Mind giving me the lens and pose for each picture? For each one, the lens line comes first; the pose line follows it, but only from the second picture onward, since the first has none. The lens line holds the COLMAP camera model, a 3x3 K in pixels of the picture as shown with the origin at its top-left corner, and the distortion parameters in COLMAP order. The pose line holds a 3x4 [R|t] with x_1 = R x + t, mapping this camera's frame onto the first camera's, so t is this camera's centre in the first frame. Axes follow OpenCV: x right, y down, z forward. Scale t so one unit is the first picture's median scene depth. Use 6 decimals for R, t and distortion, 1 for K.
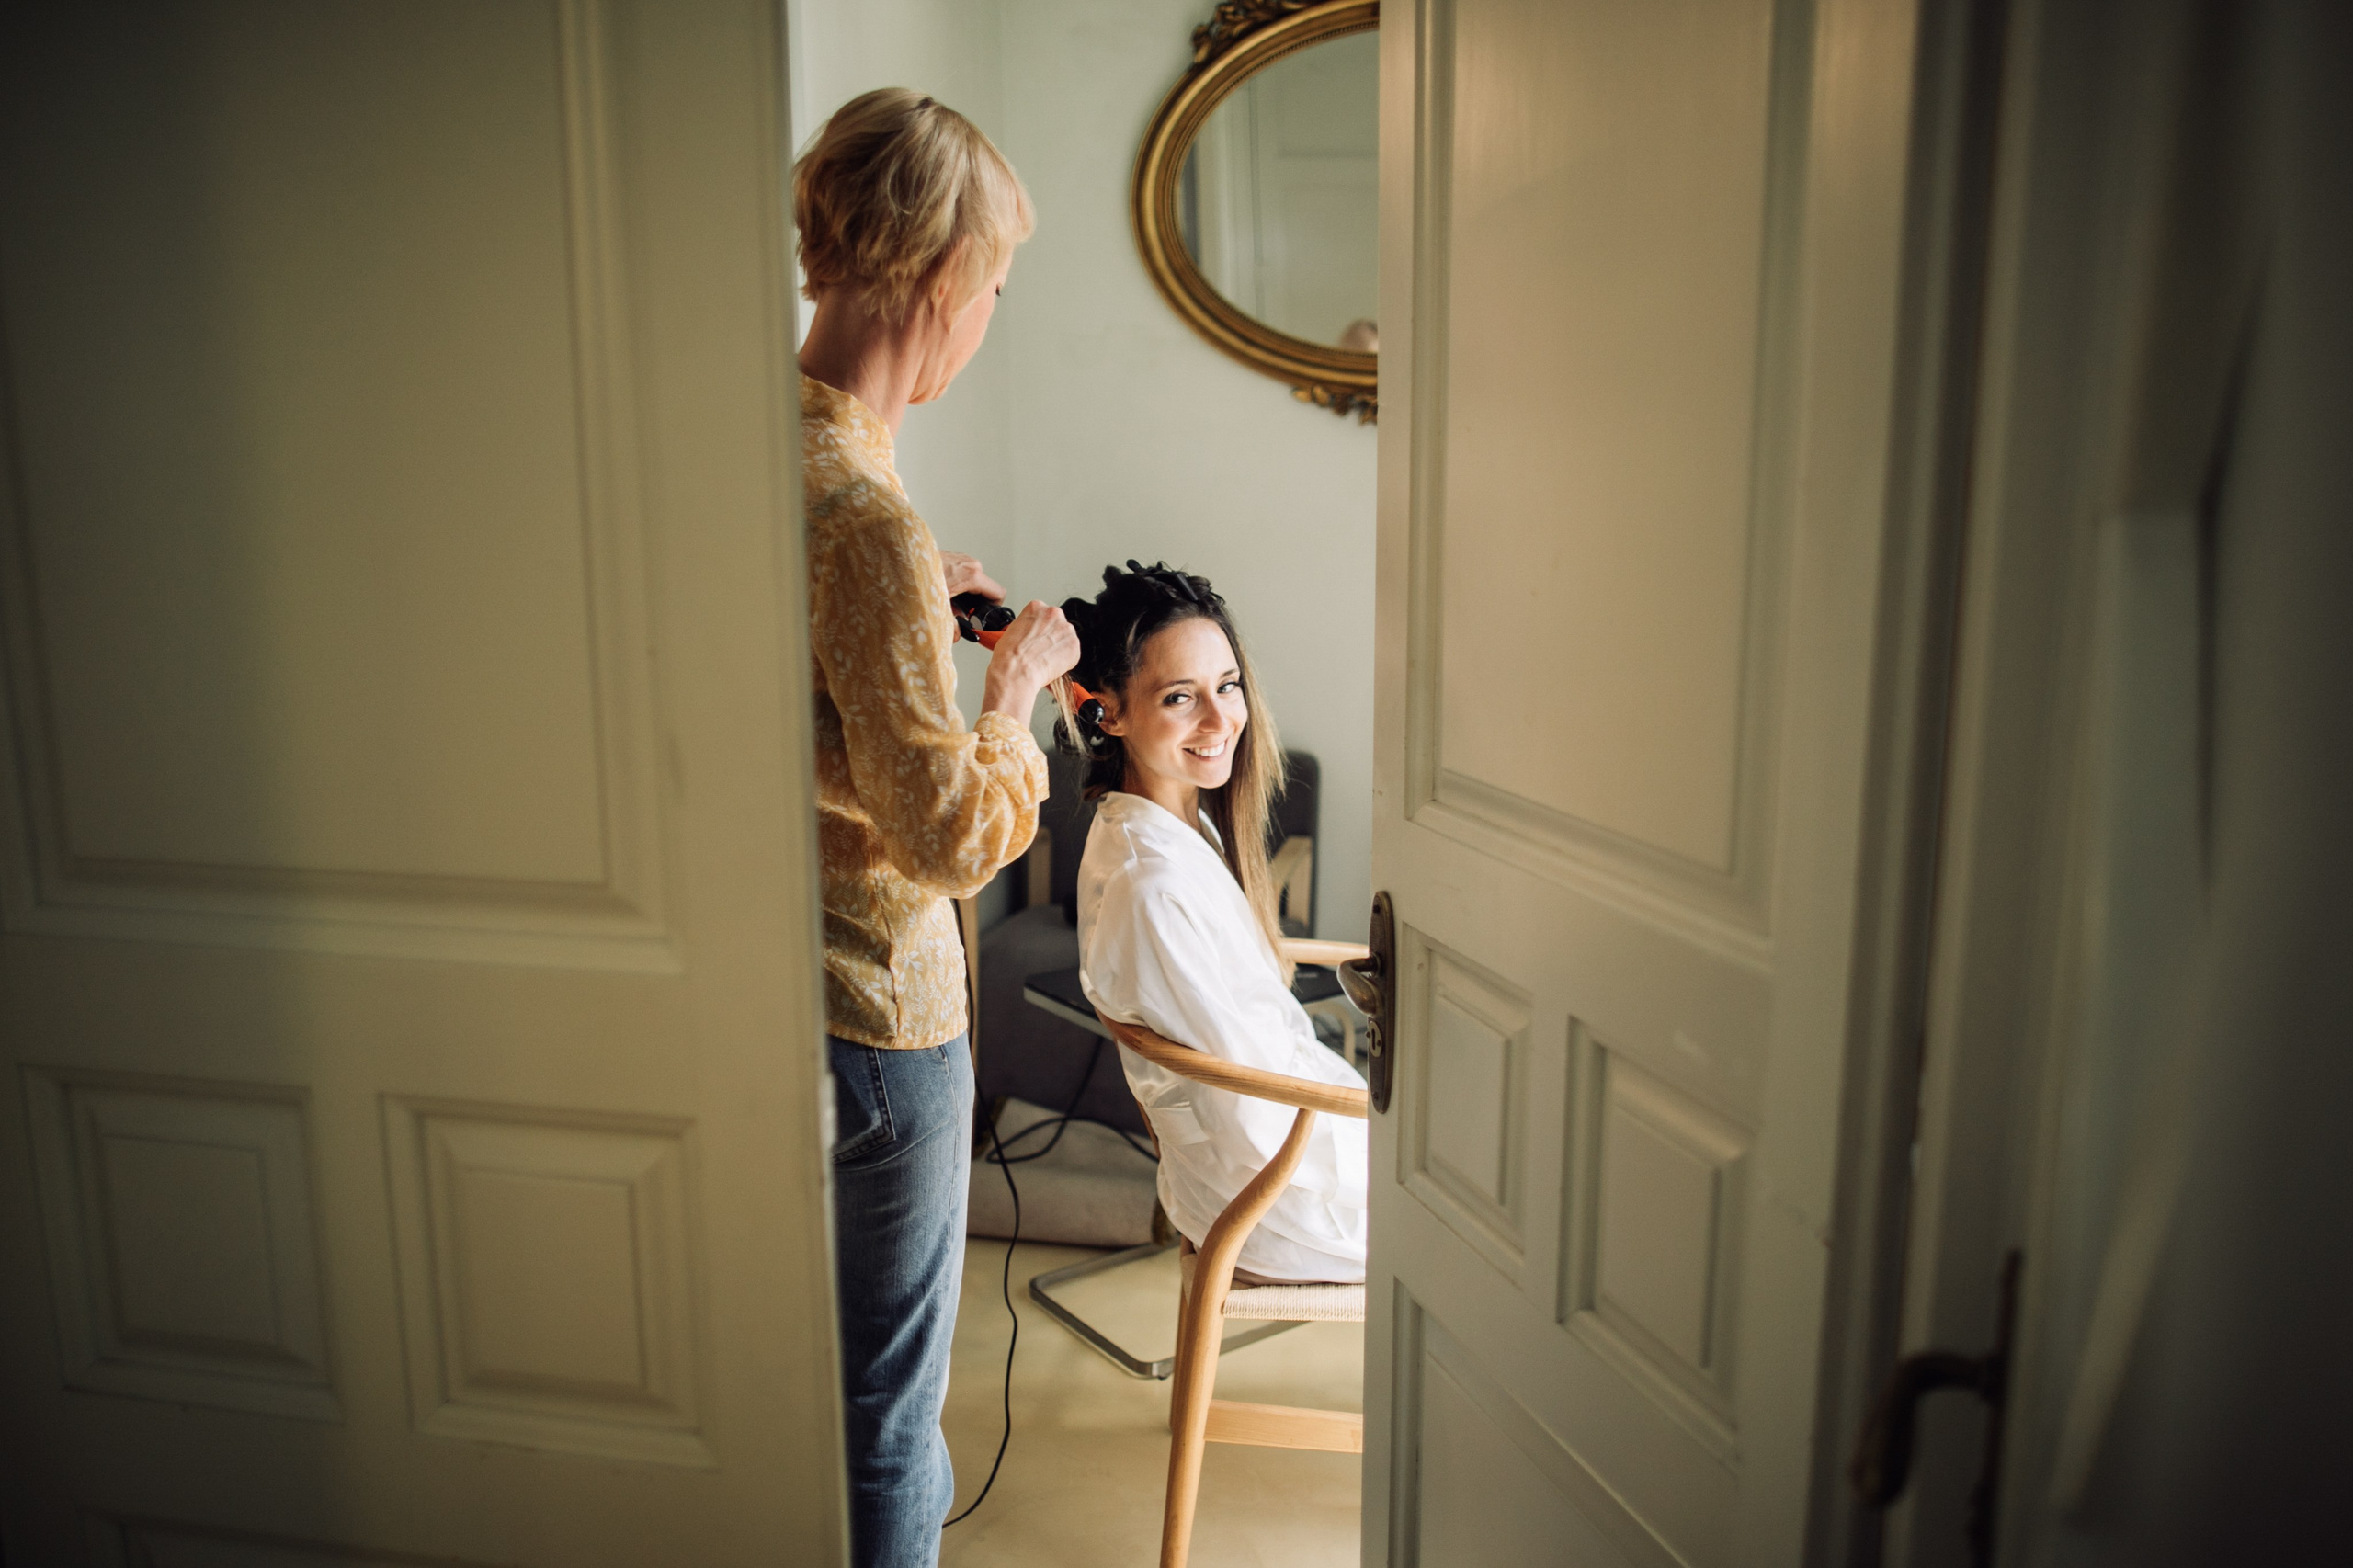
lens RADIAL K [[1645.4, 0, 1179.9], [0, 1645.4, 760.8], [0, 0, 1]] dist [-0.013959, -0.002278]
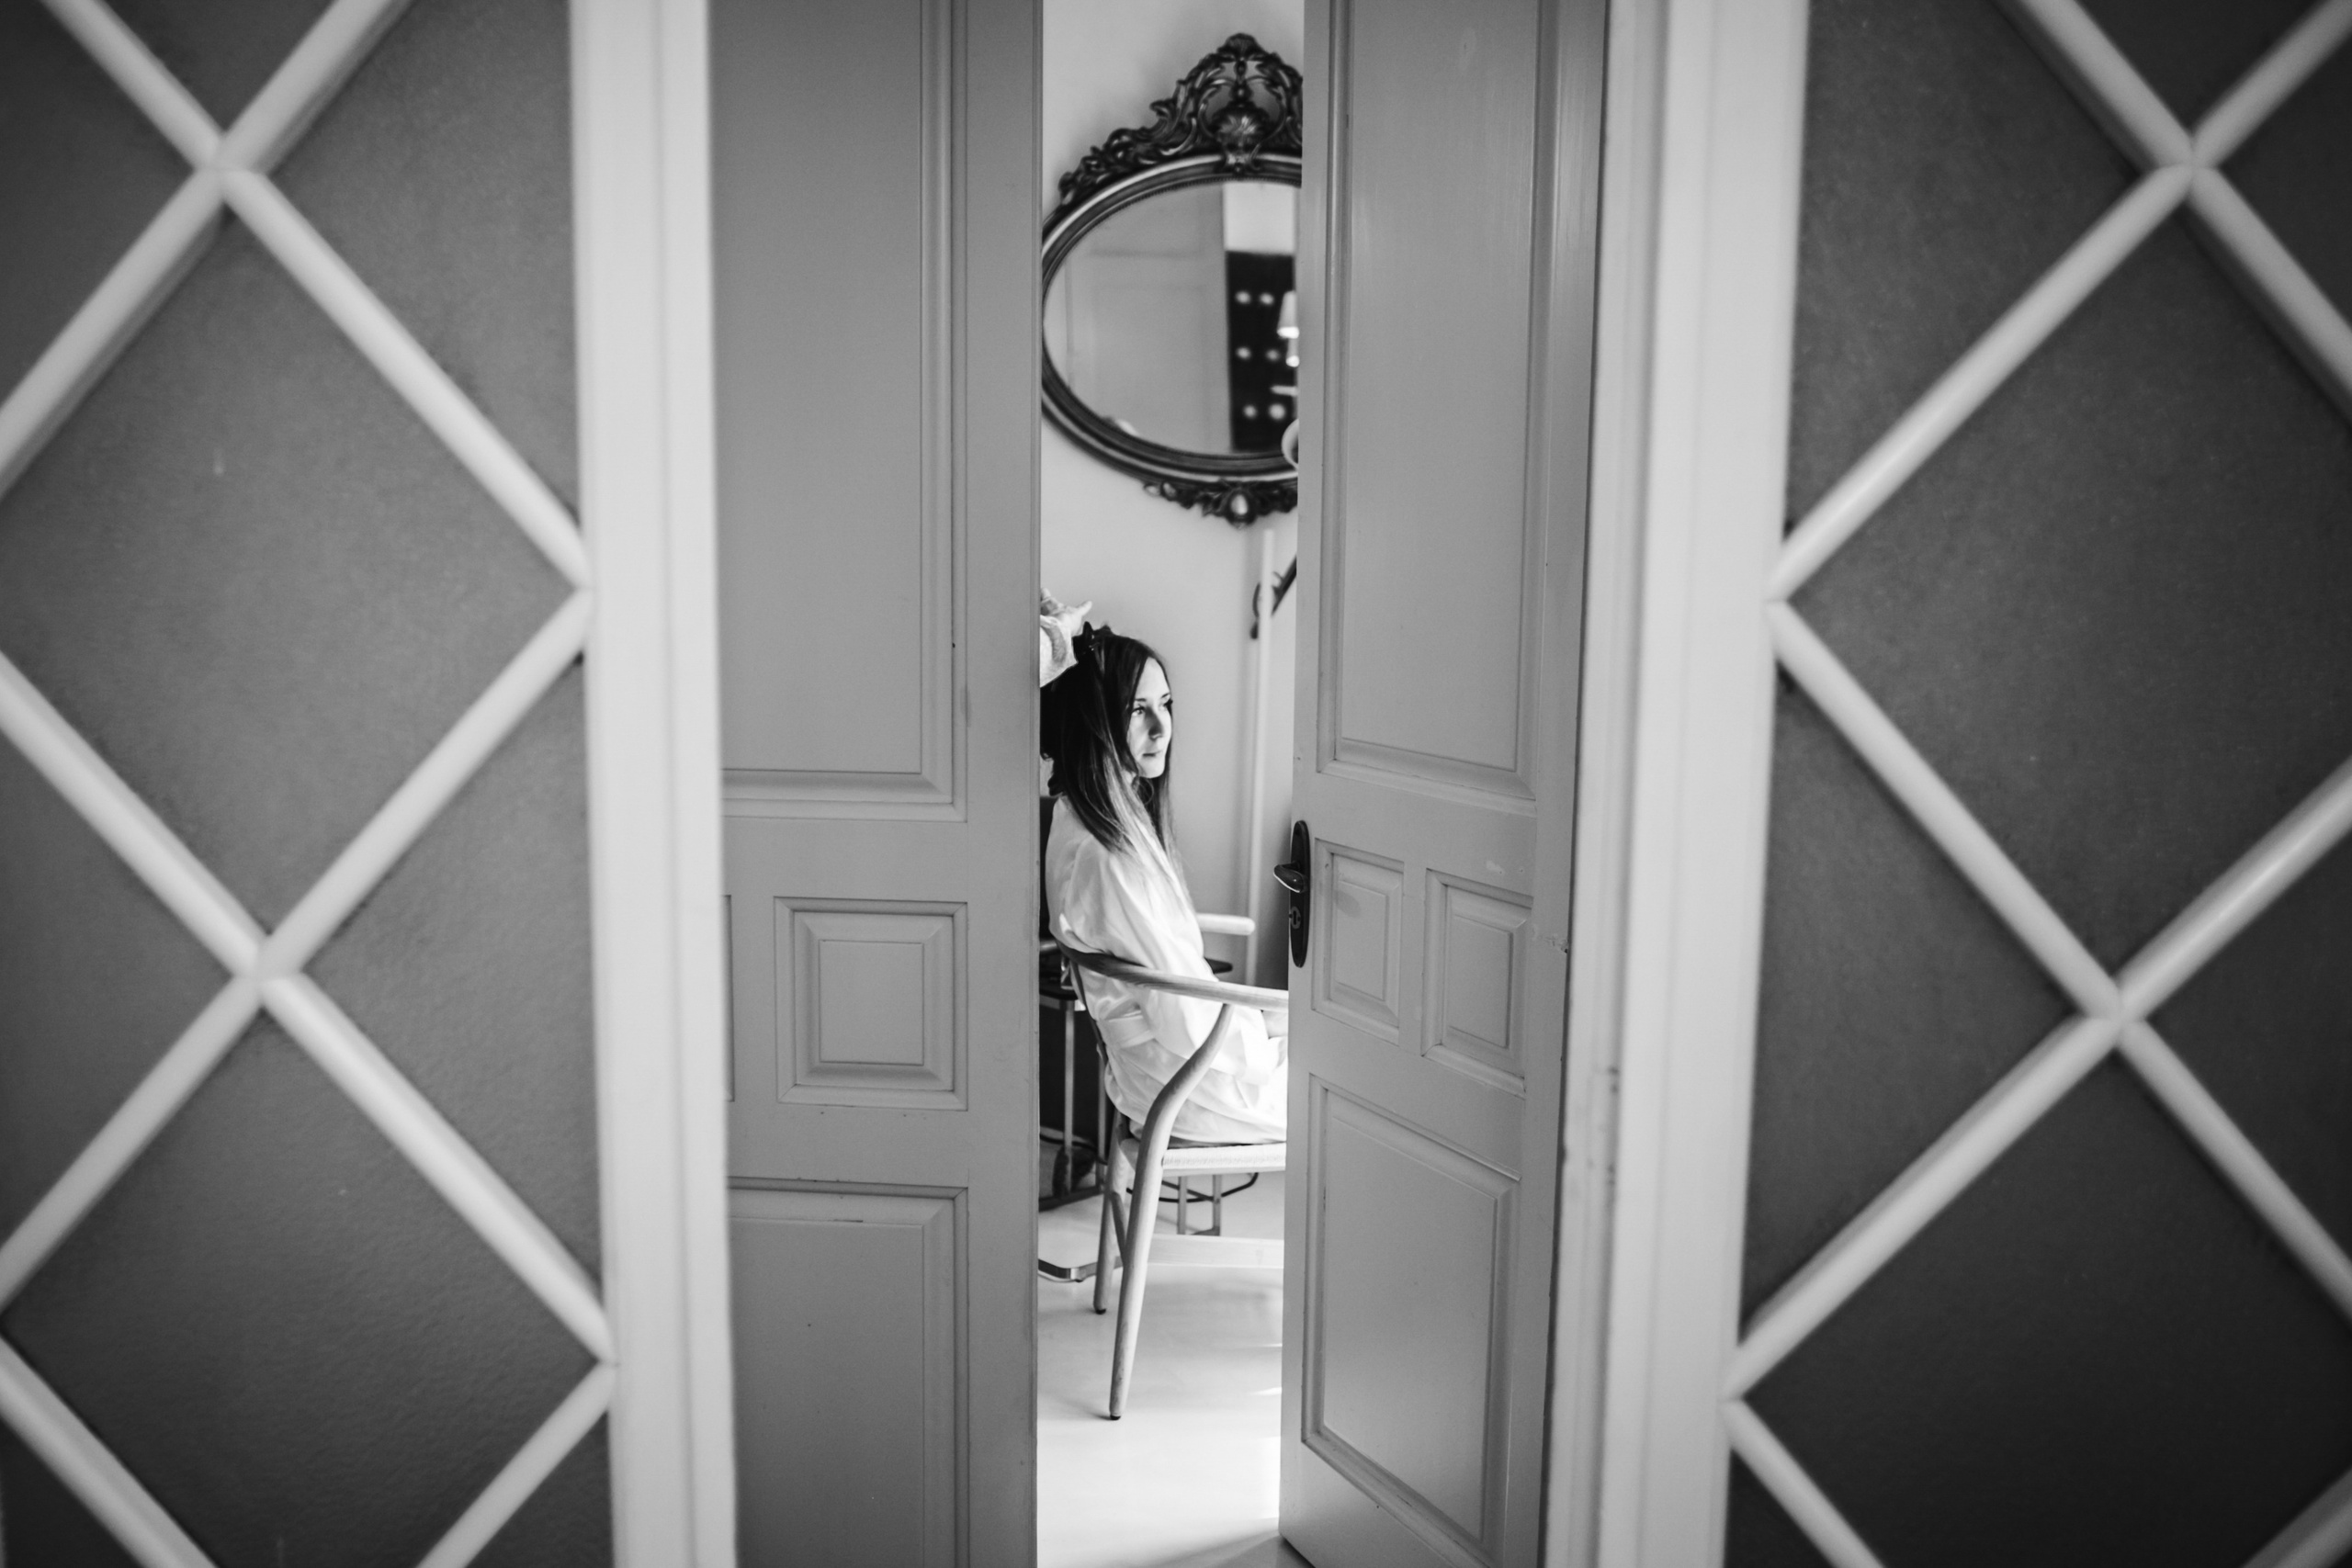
lens RADIAL K [[1644.6, 0, 1170.5], [0, 1644.6, 798.4], [0, 0, 1]] dist [-0.013959, -0.002278]
pose [[0.993296, -0.005523, 0.115468, -0.121137], [0.008769, 0.999580, -0.027621, 0.067074], [-0.115267, 0.028448, 0.992927, -0.362970]]
